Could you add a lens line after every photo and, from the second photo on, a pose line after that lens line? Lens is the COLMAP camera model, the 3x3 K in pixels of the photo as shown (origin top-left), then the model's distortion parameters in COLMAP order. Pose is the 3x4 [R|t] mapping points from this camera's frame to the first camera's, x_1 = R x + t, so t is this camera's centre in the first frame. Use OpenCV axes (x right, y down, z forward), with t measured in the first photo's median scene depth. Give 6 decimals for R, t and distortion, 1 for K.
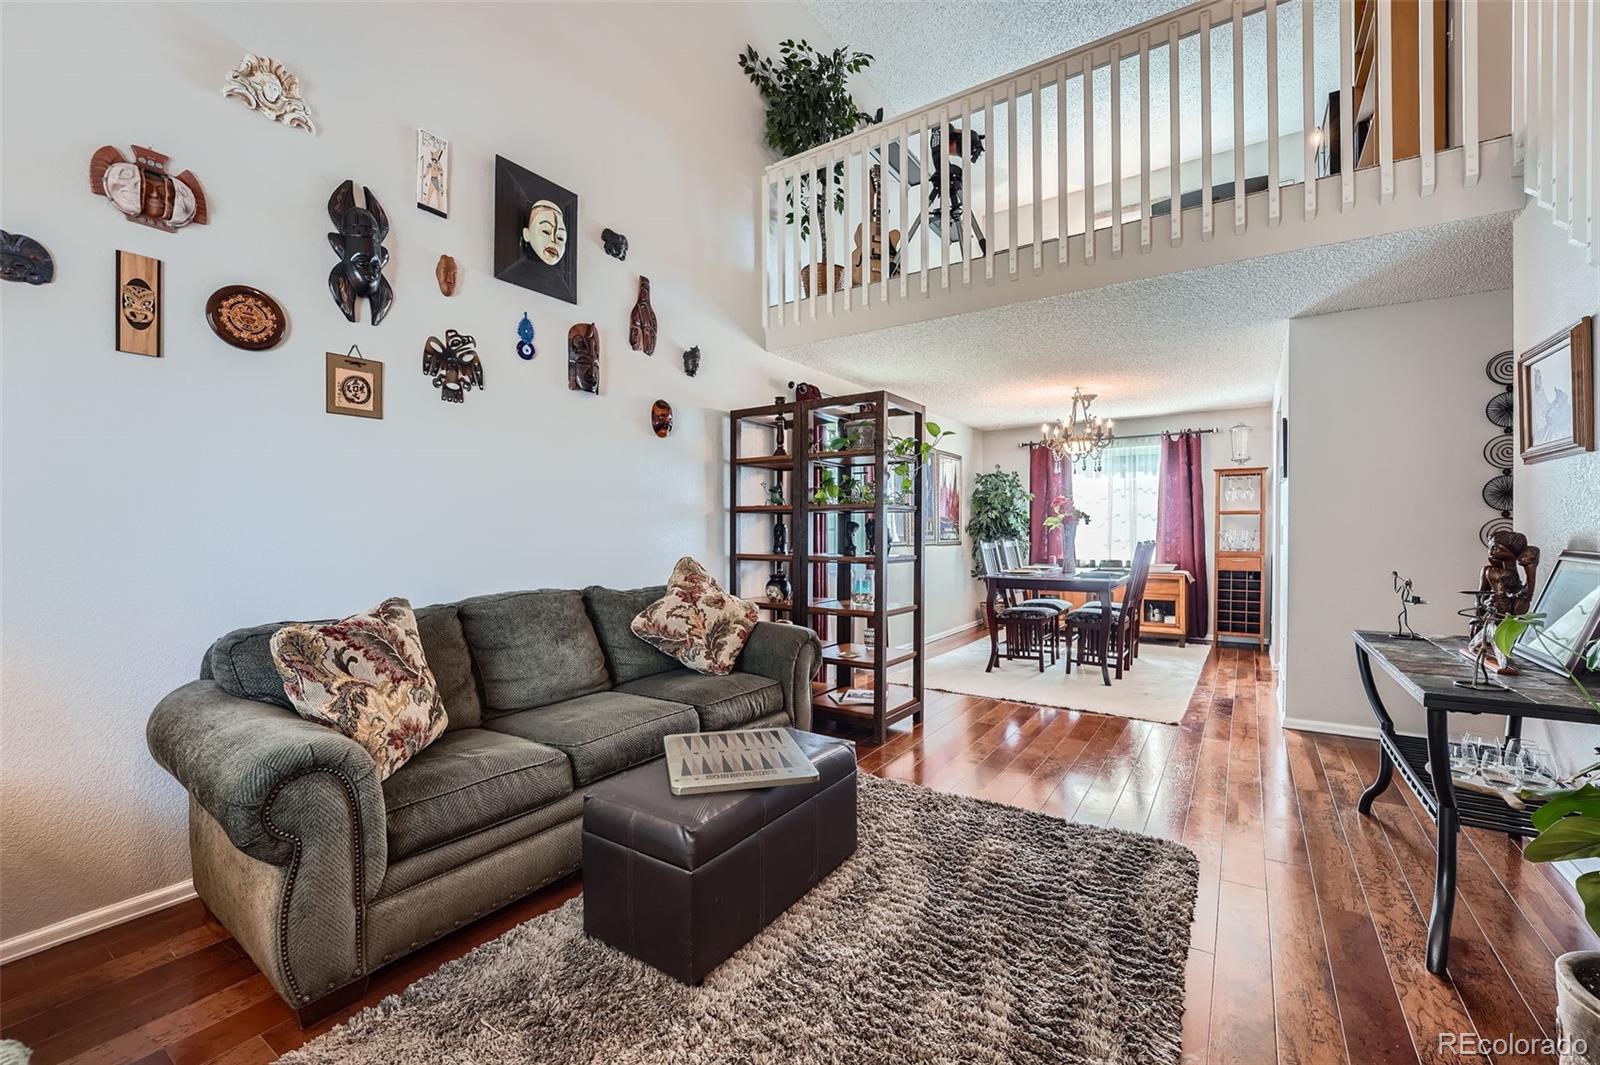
lens RADIAL K [[663.8, 0, 796.6], [0, 663.8, 537.6], [0, 0, 1]] dist [0.000338, -0.000059]
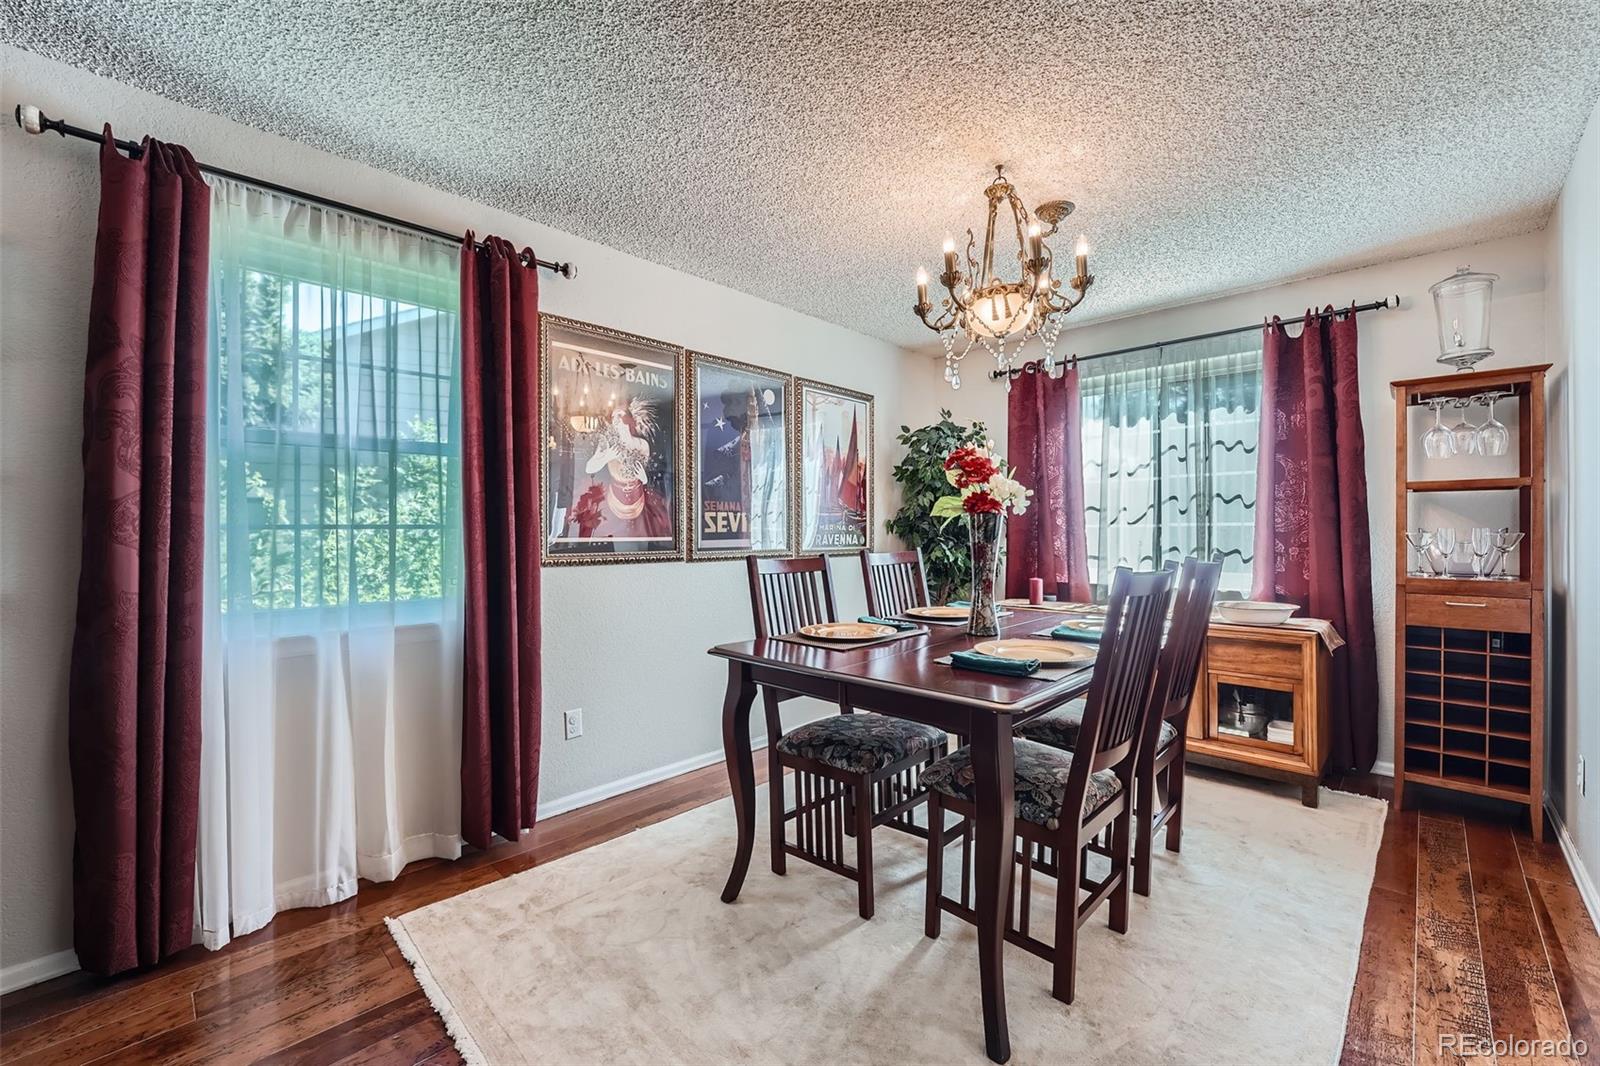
lens RADIAL K [[651.8, 0, 803.3], [0, 651.8, 524.6], [0, 0, 1]] dist [0.000000, 0.000267]
pose [[0.984611, -0.002502, -0.174744, 0.325811], [0.000037, 0.999900, -0.014108, -0.007664], [0.174762, 0.013885, 0.984513, 0.516188]]
